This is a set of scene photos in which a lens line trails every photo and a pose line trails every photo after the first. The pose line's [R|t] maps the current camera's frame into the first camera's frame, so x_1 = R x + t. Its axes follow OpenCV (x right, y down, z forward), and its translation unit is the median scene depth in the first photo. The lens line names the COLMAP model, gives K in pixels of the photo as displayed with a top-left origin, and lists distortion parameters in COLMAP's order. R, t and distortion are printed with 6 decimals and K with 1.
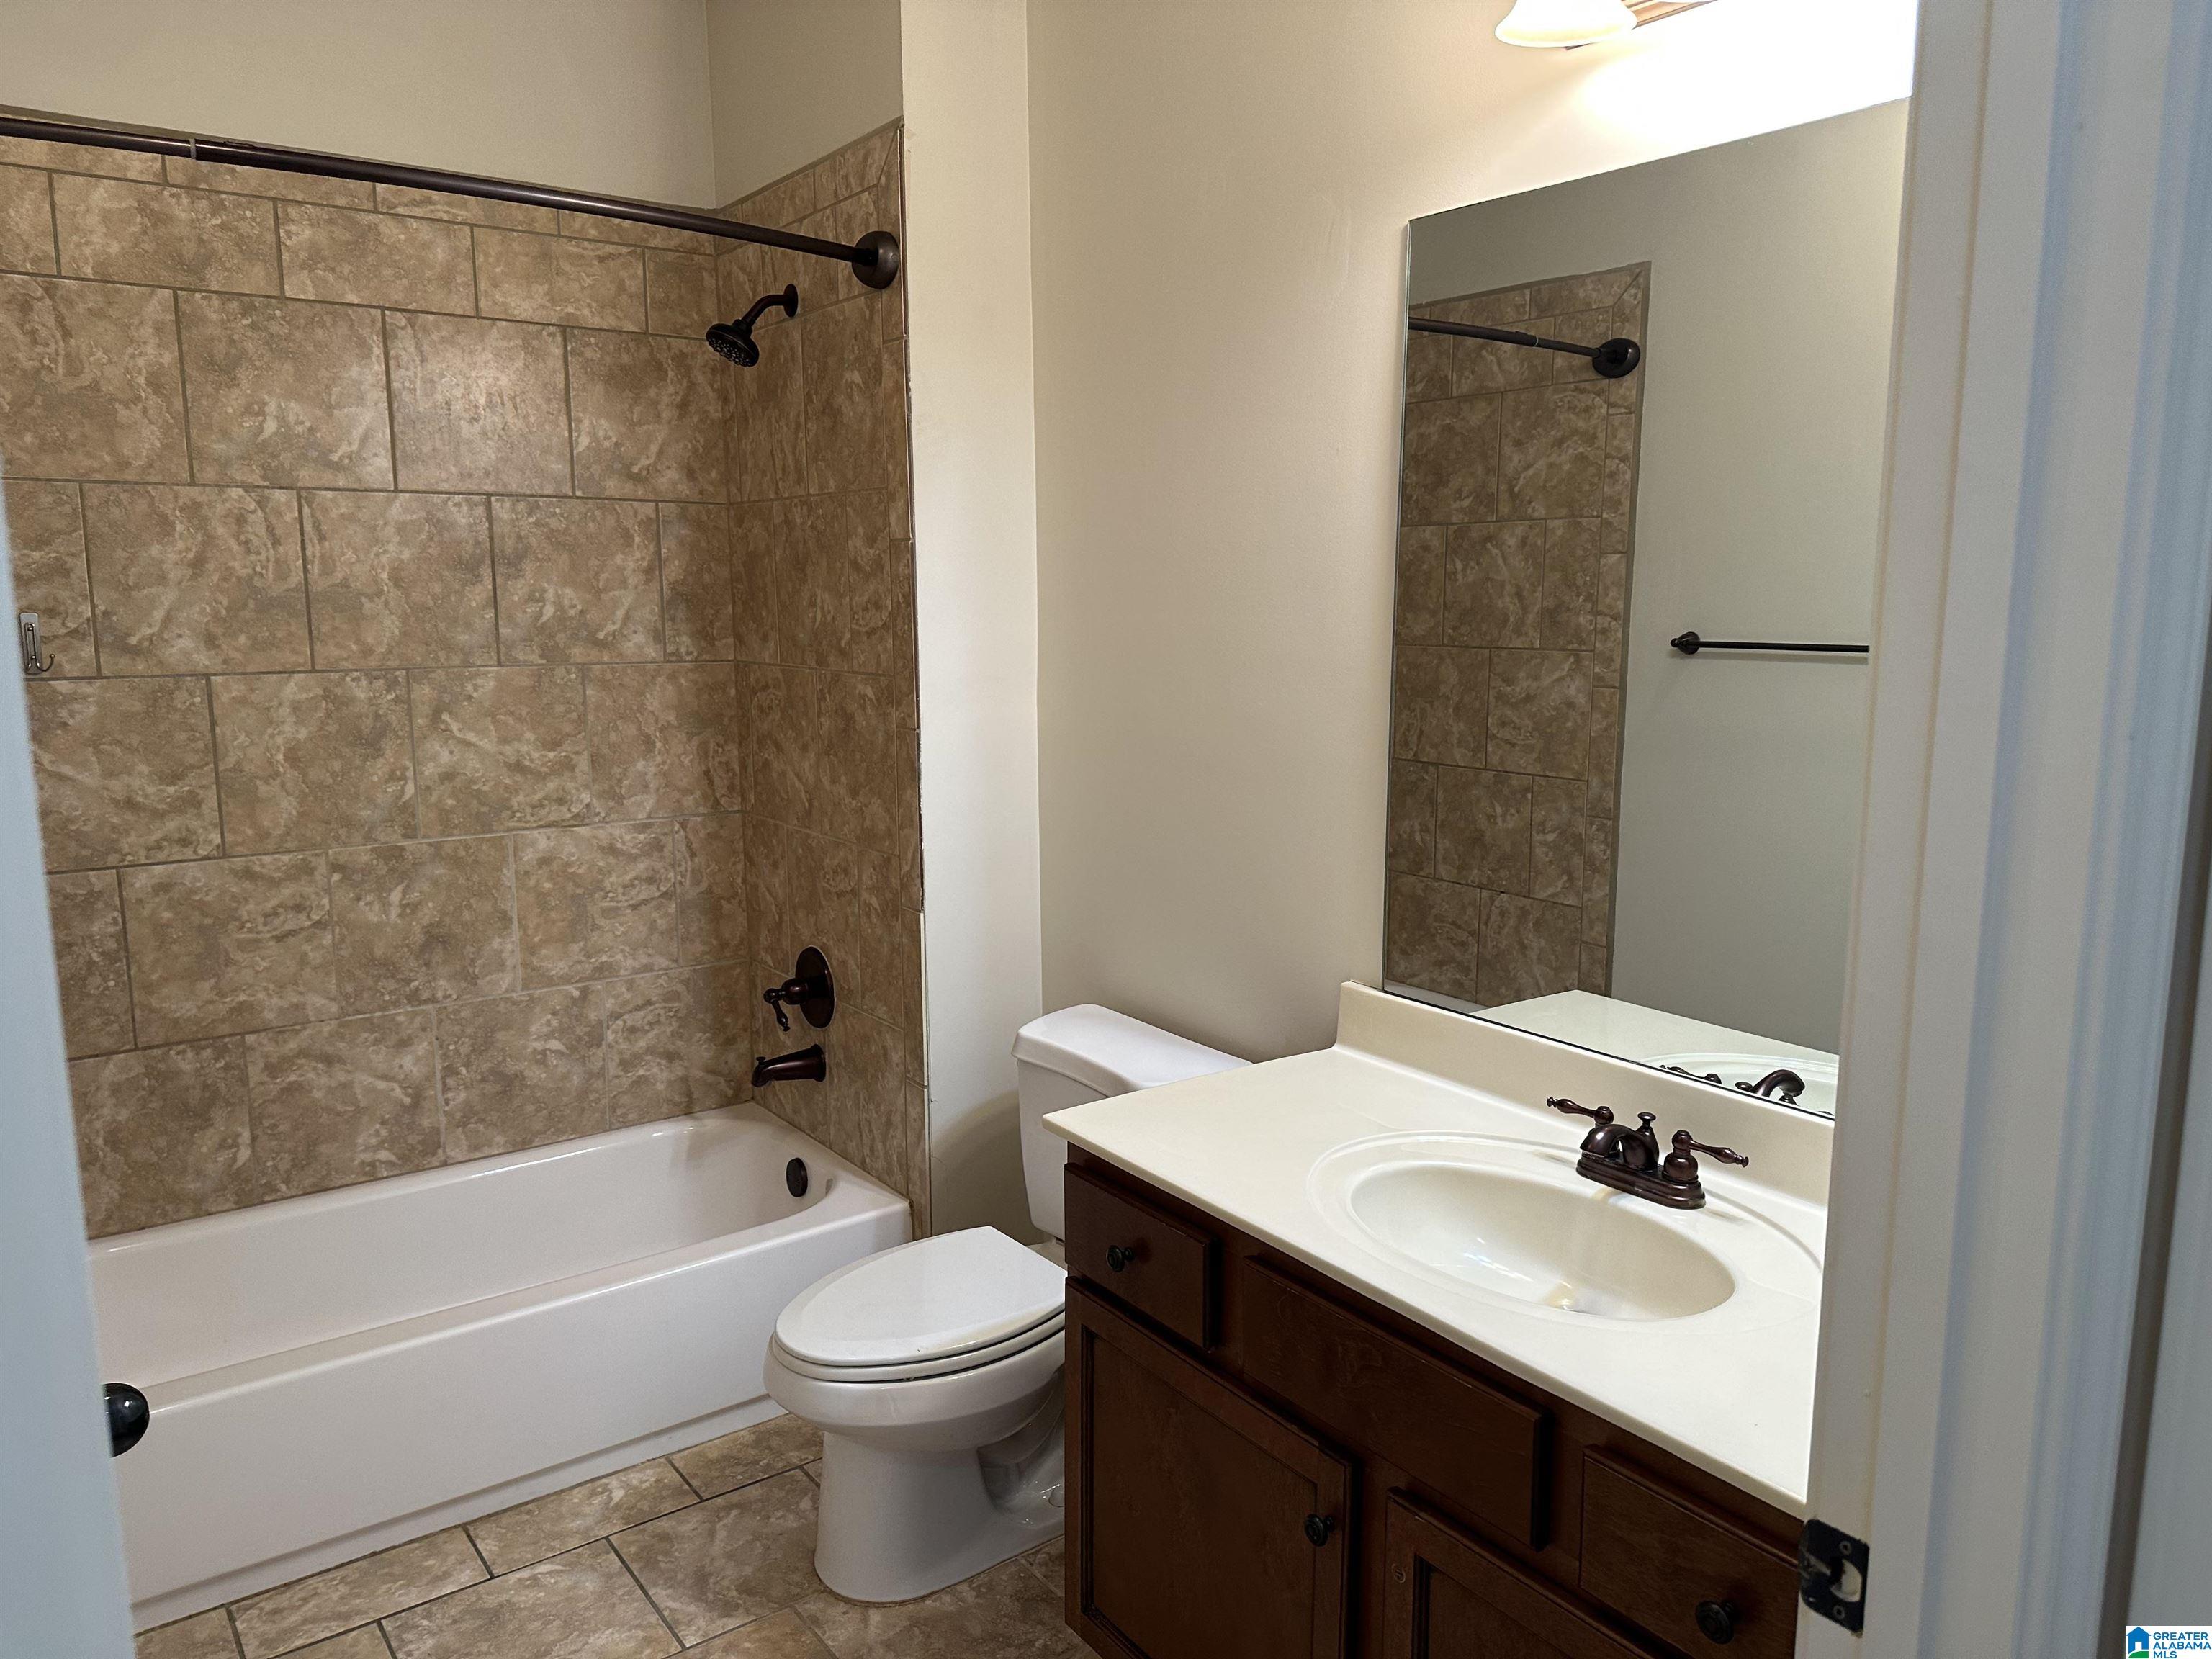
lens RADIAL K [[1530.8, 0, 1106.0], [0, 1530.8, 829.5], [0, 0, 1]] dist [0.146606, -0.228174]
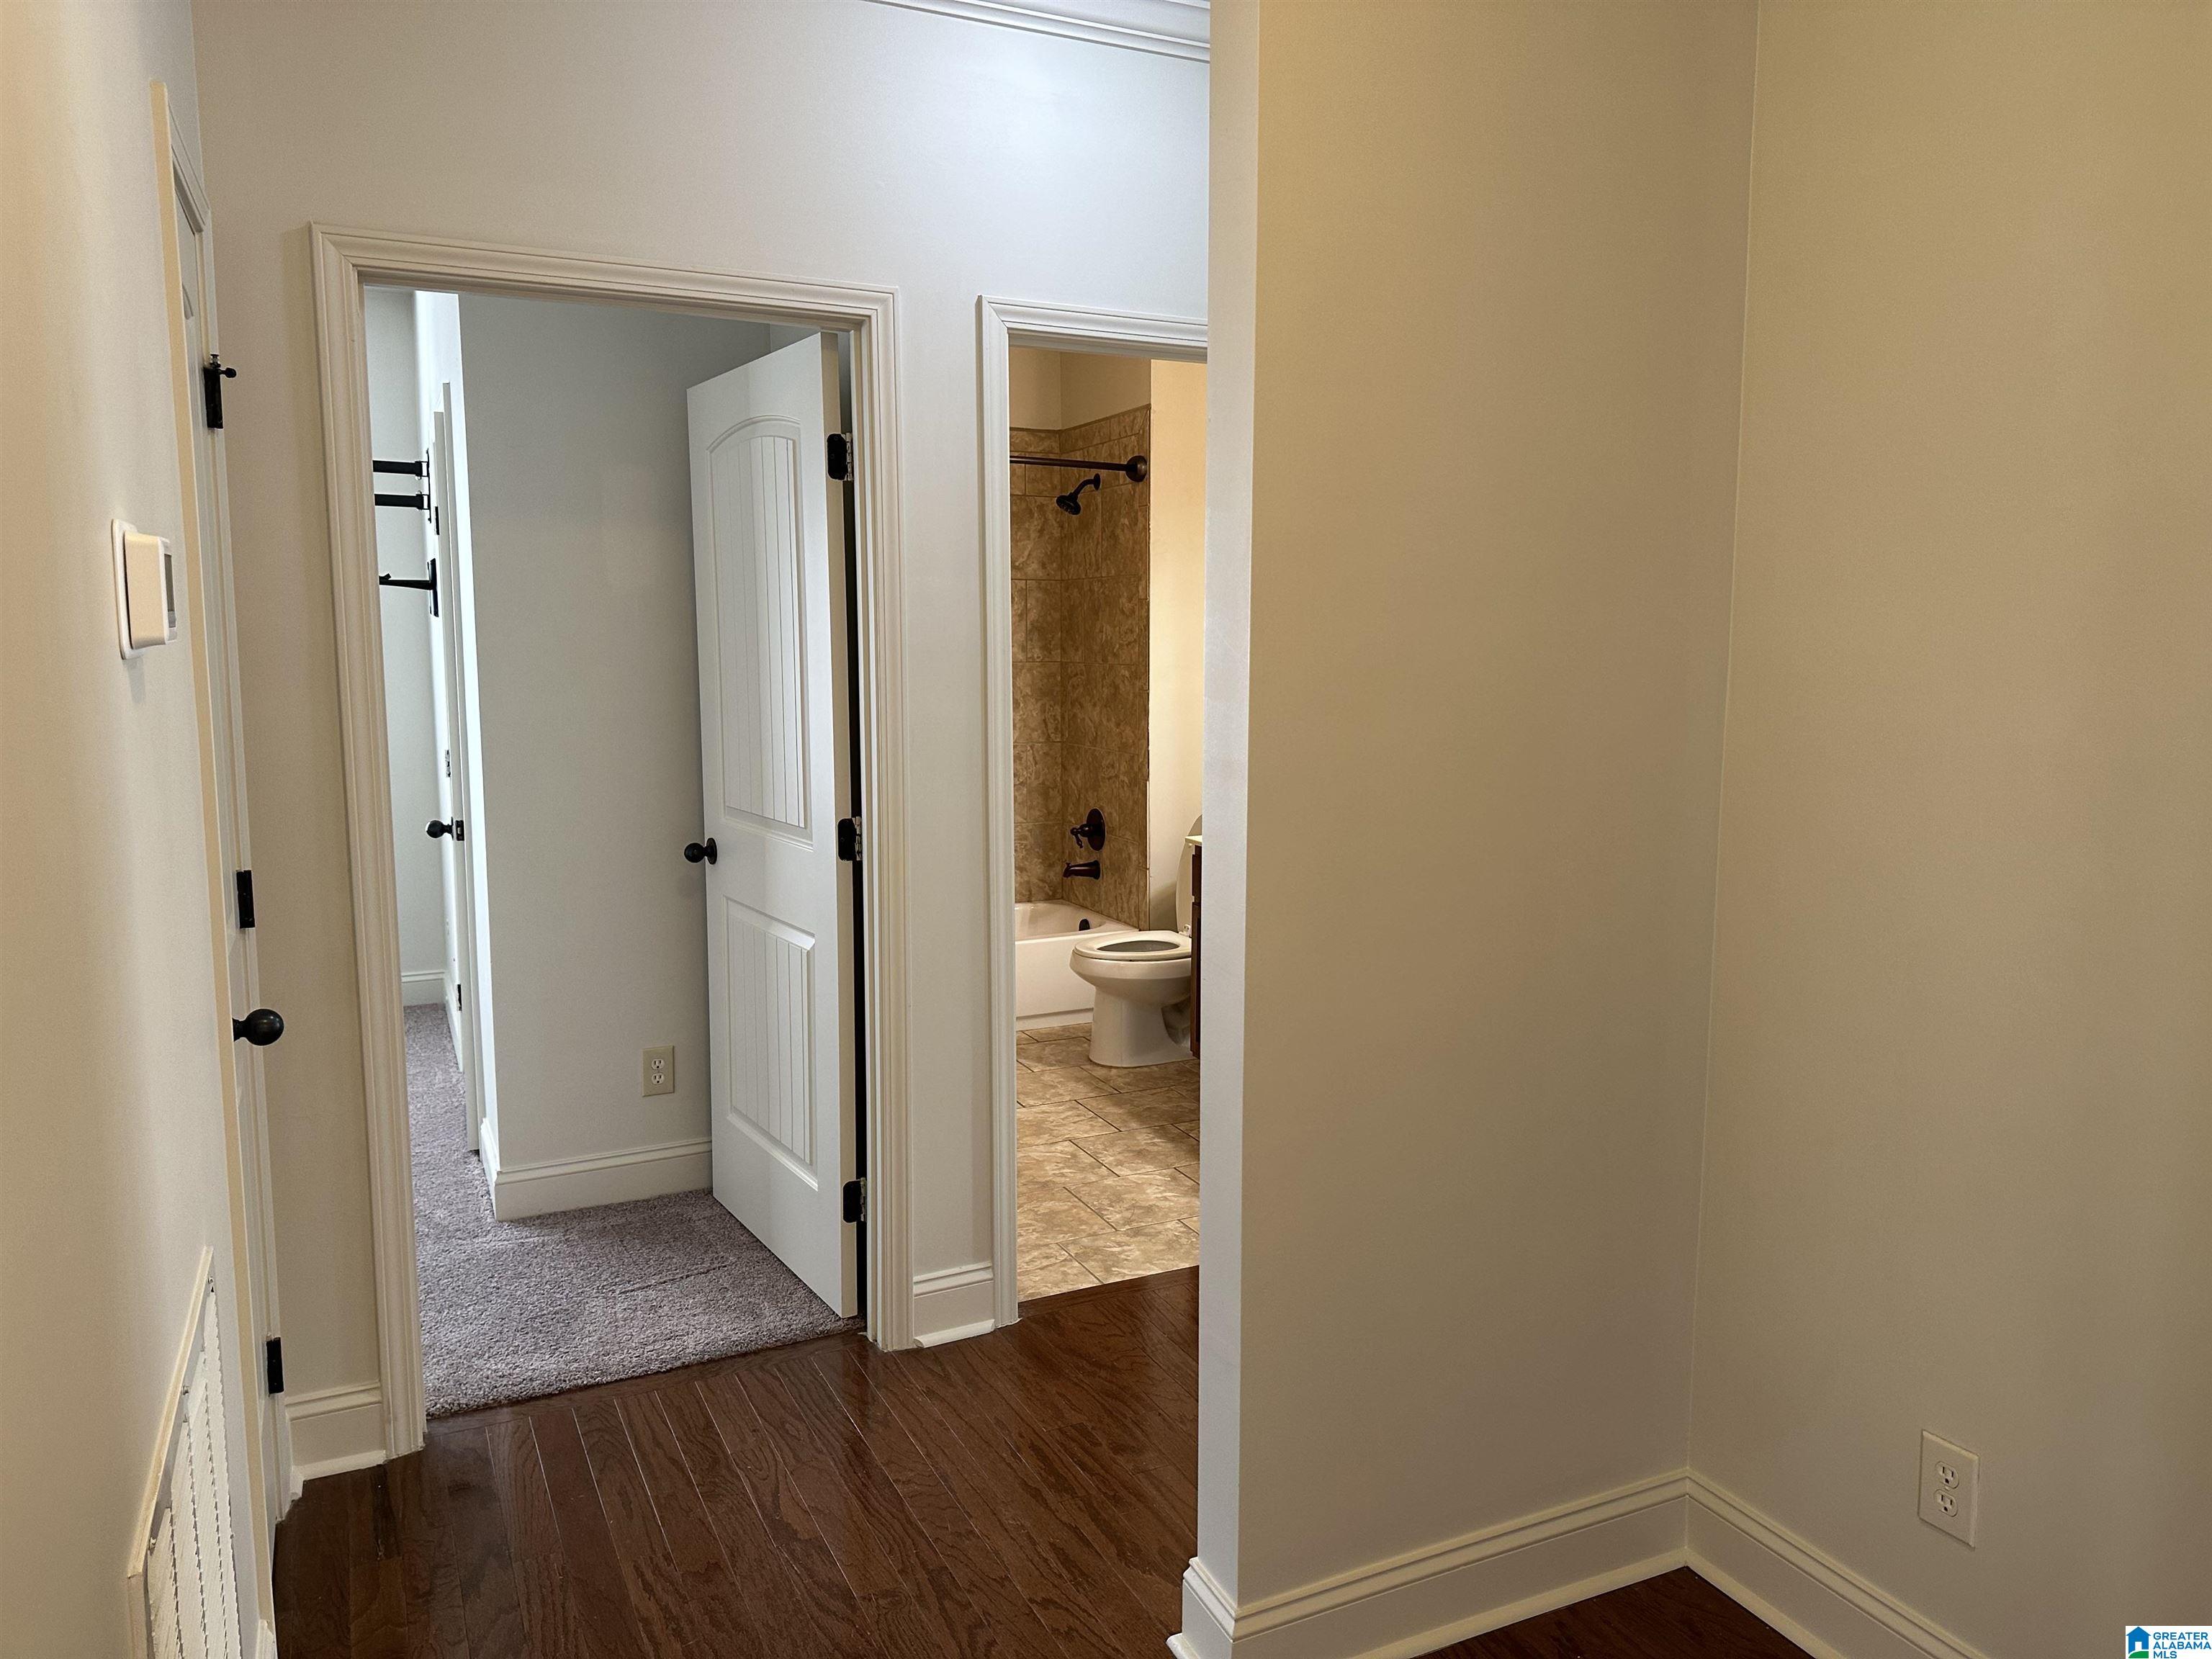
lens RADIAL K [[1530.8, 0, 1106.0], [0, 1530.8, 829.5], [0, 0, 1]] dist [0.146606, -0.228174]
pose [[0.982321, 0.027660, -0.185147, 0.182575], [-0.033099, 0.999105, -0.026354, 0.155795], [0.184253, 0.032017, 0.982357, -0.901508]]
